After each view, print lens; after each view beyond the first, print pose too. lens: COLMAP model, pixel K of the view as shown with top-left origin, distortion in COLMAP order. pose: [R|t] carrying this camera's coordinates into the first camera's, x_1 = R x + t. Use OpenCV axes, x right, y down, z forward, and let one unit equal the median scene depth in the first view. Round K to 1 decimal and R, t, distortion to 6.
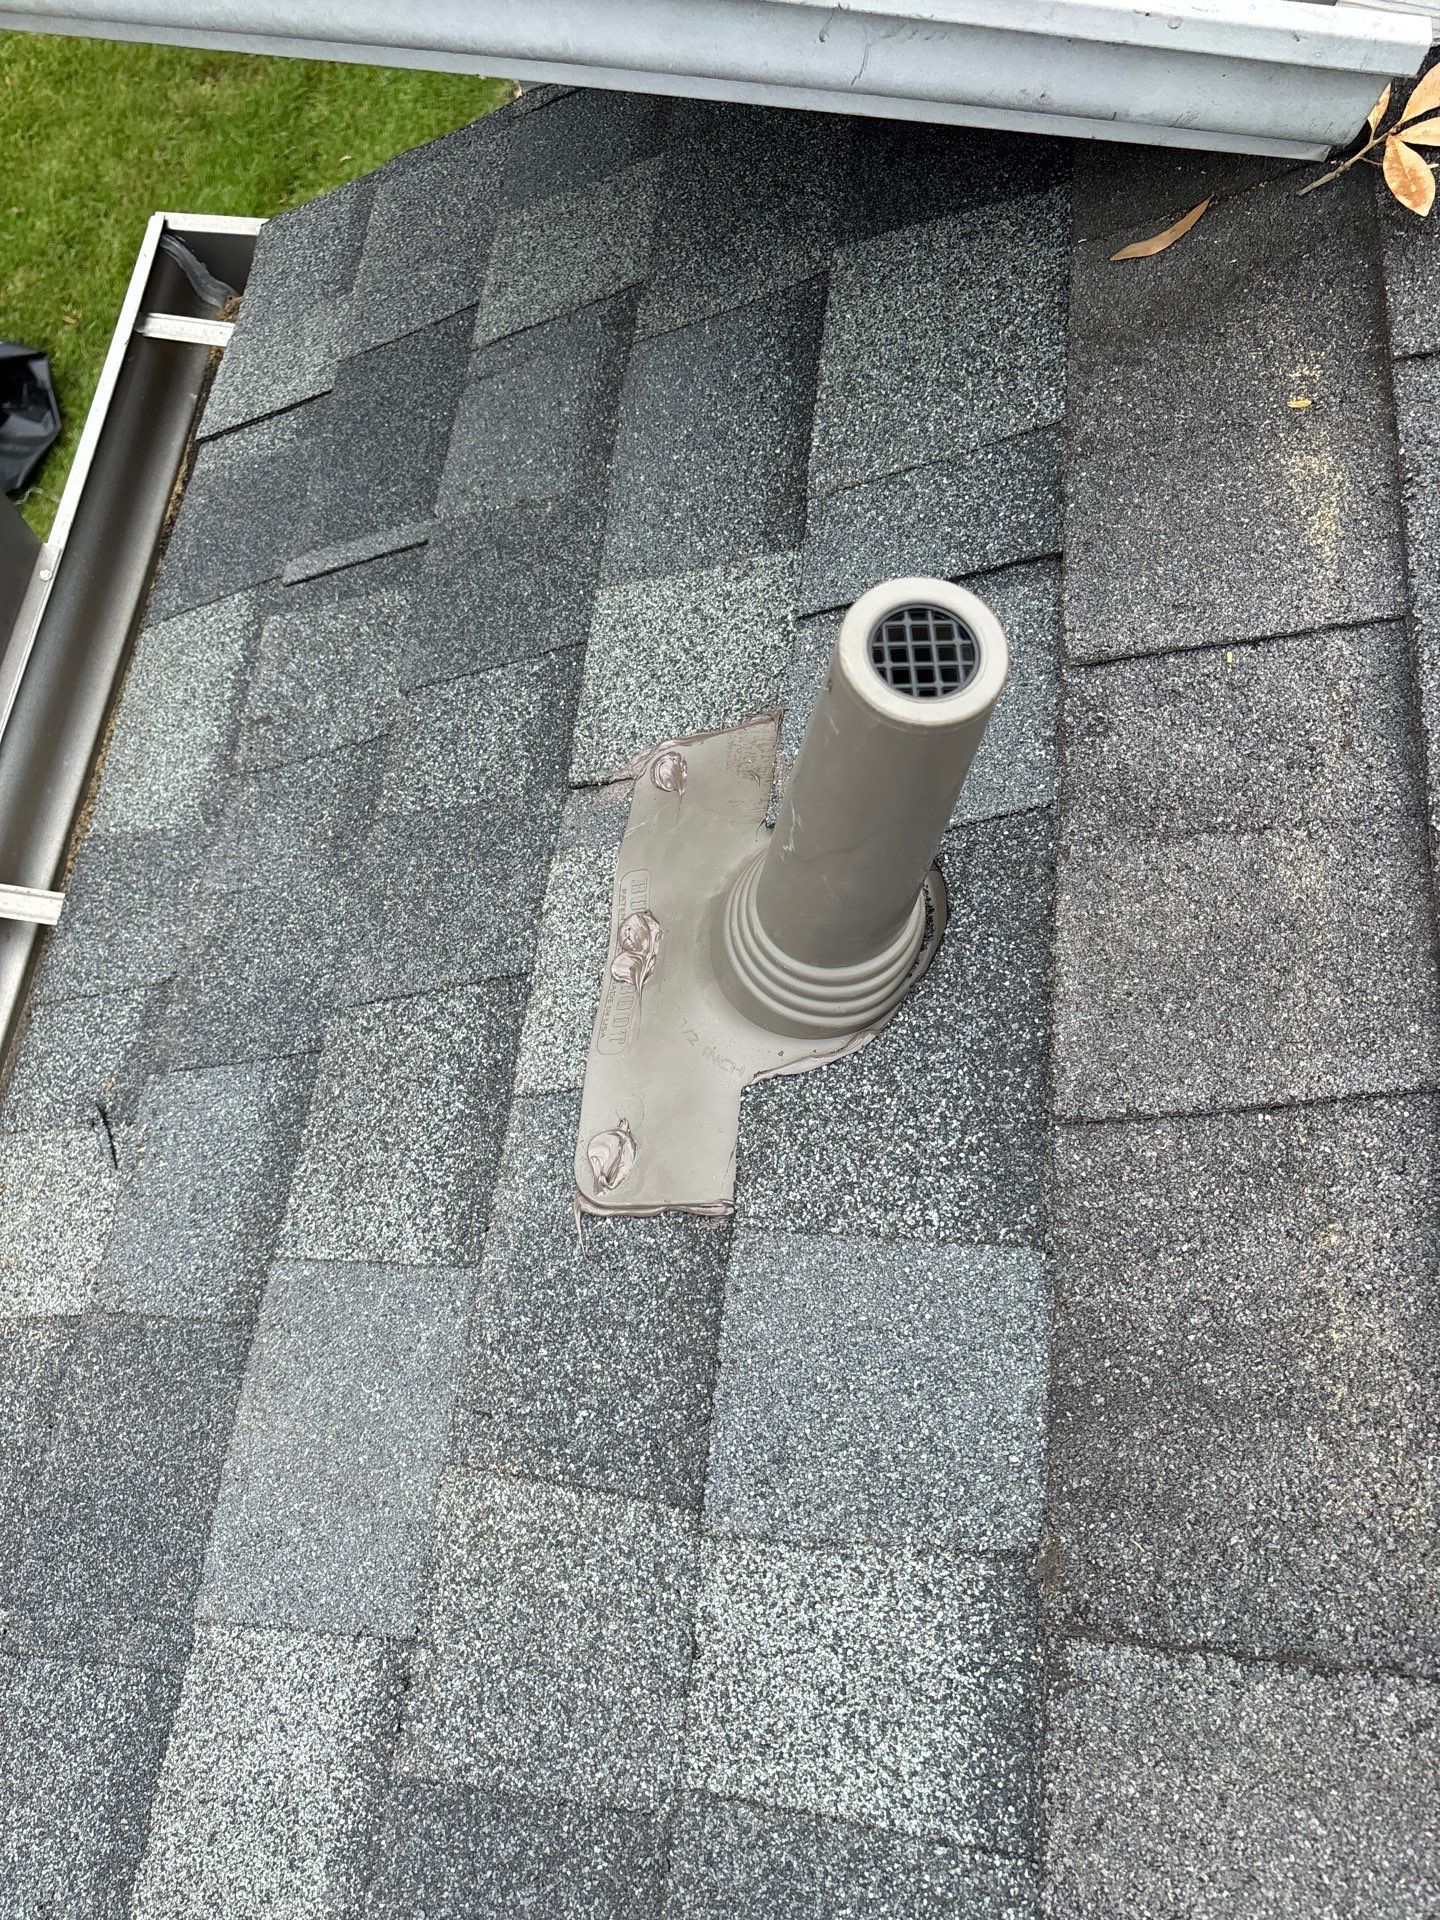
lens RADIAL K [[1480.0, 0, 734.0], [0, 1480.0, 955.0], [0, 0, 1]] dist [0.038407, -0.039534]
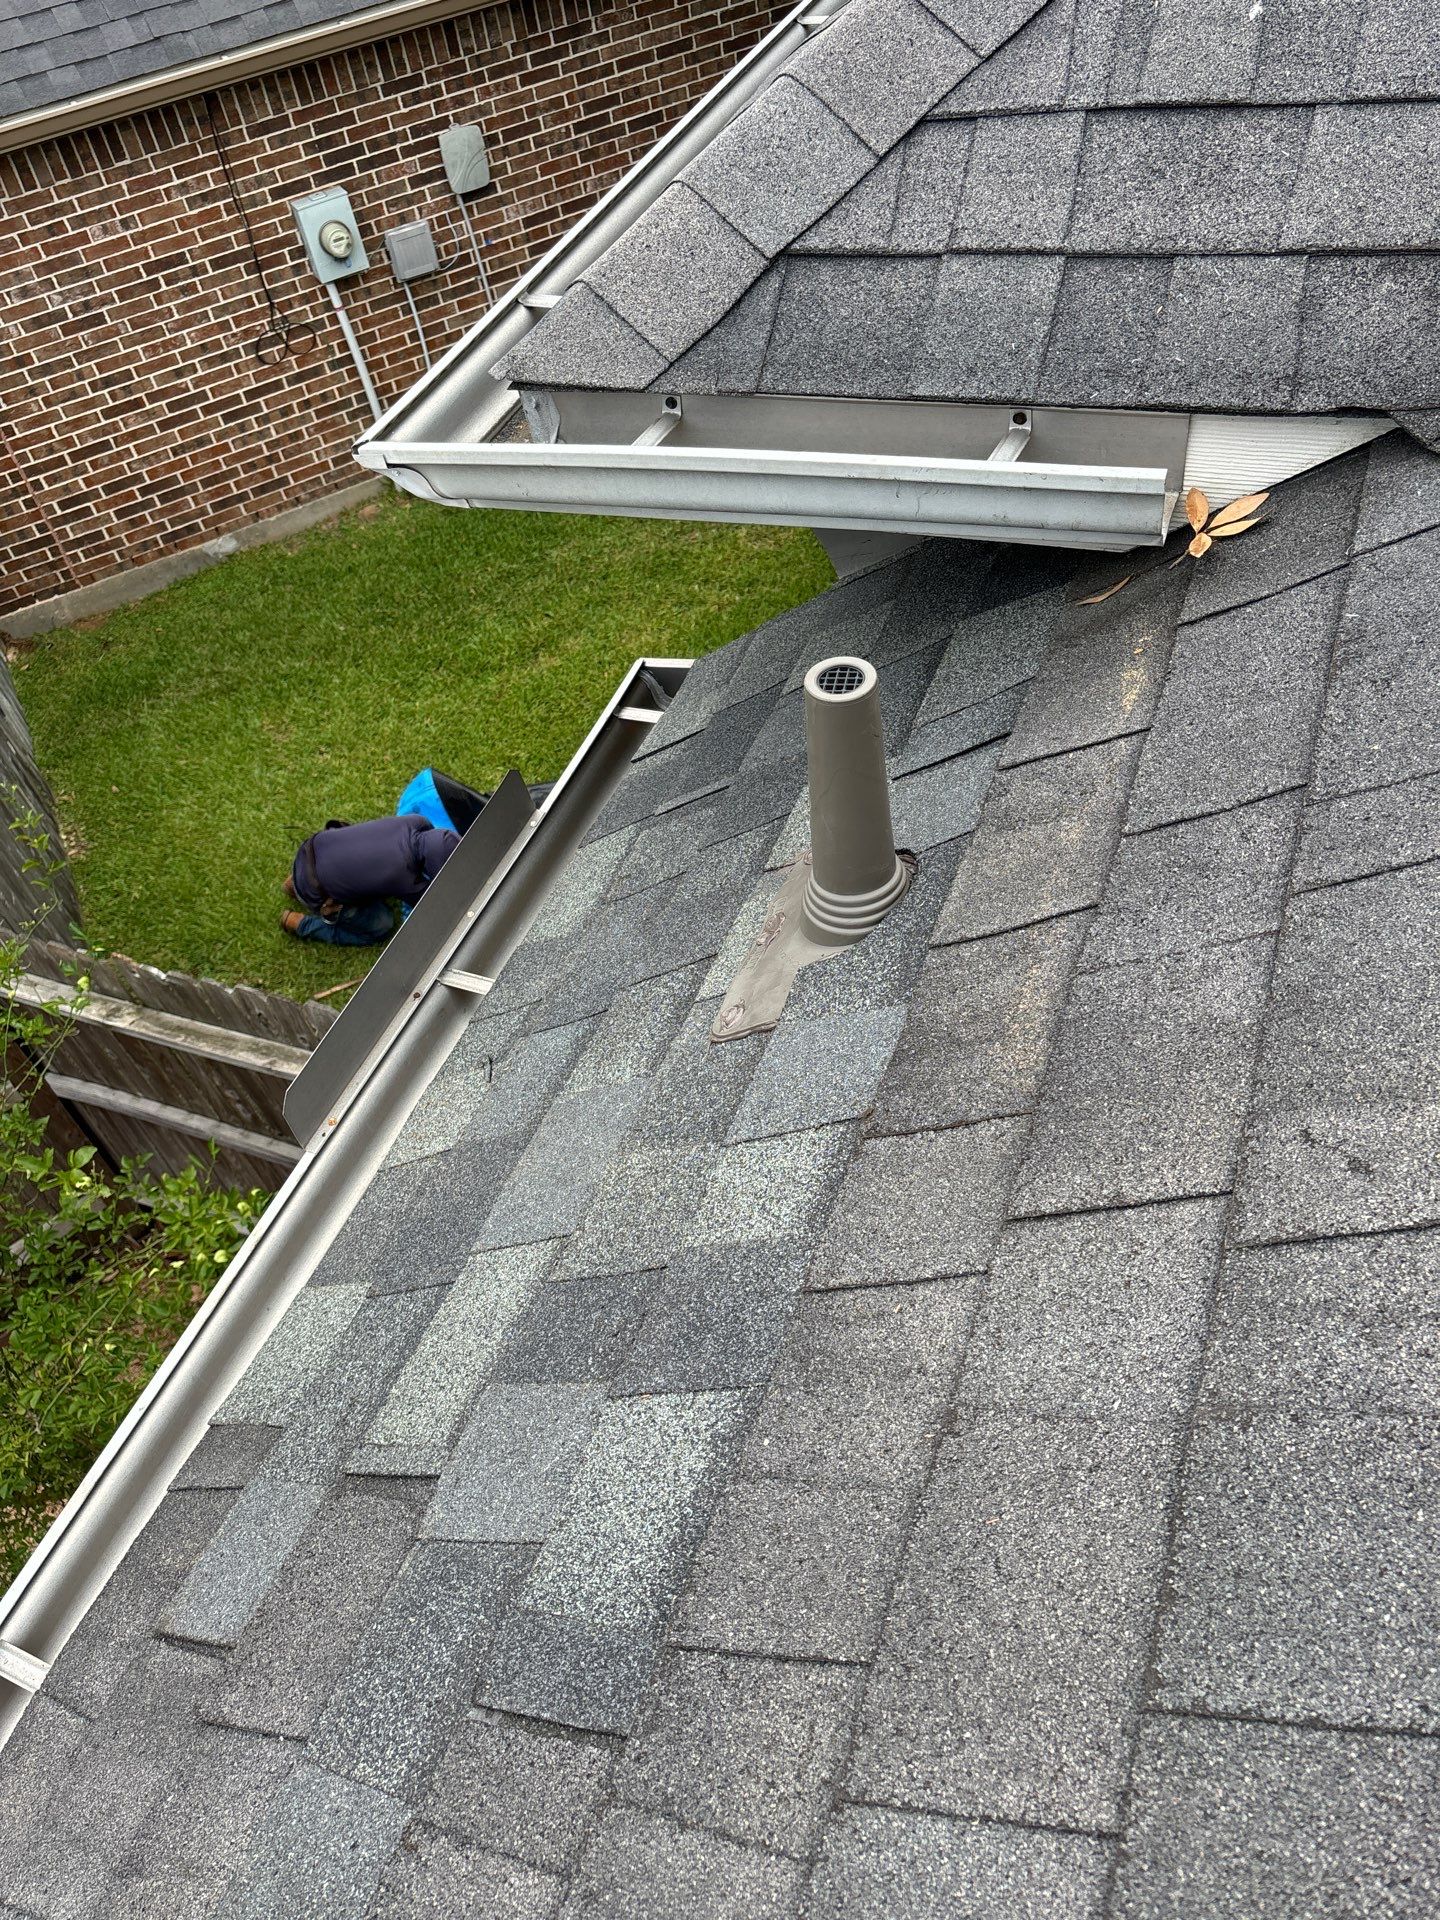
lens RADIAL K [[1467.6, 0, 732.7], [0, 1467.6, 953.0], [0, 0, 1]] dist [0.053039, -0.062470]
pose [[0.948613, 0.057585, -0.311156, 0.397558], [-0.165505, 0.928375, -0.332758, 0.556050], [0.269707, 0.367156, 0.890199, -0.532194]]
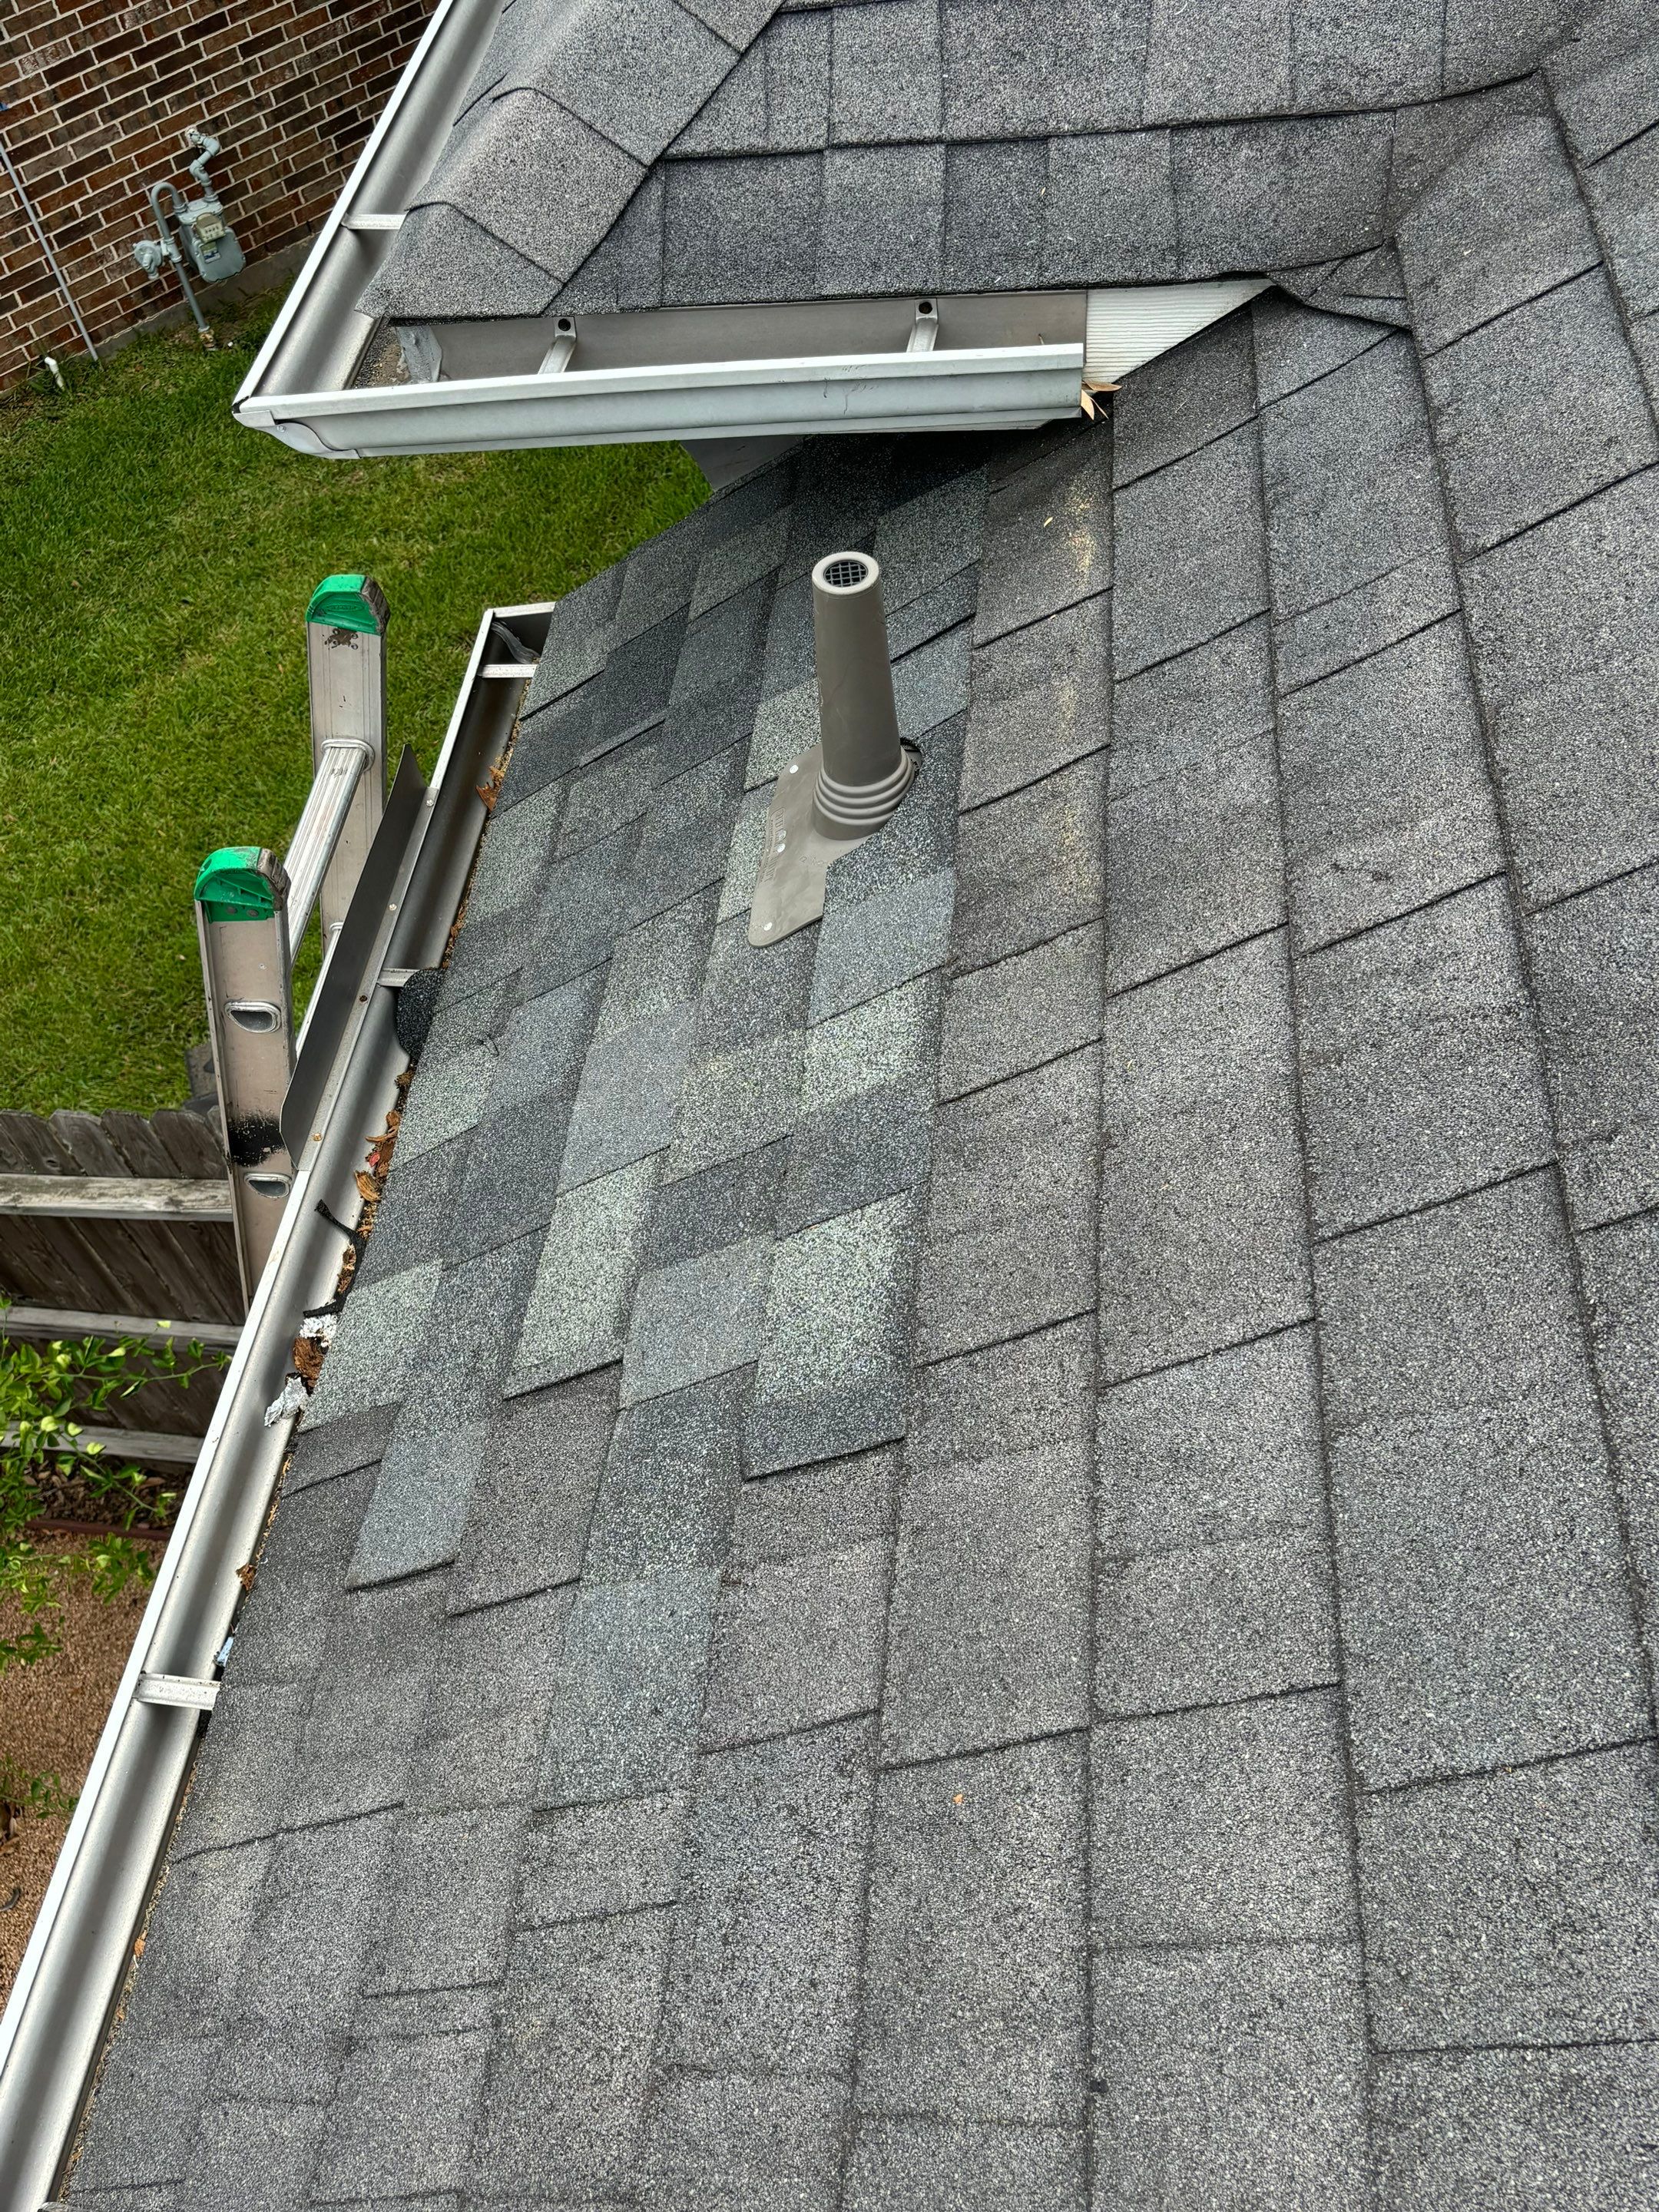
lens RADIAL K [[1892.4, 0, 848.7], [0, 1892.4, 1116.9], [0, 0, 1]] dist [0.008518, 0.018145]
pose [[0.988173, -0.101133, -0.115264, 0.228975], [0.065090, 0.957245, -0.281862, 0.884152], [0.138842, 0.271026, 0.952506, -1.011950]]
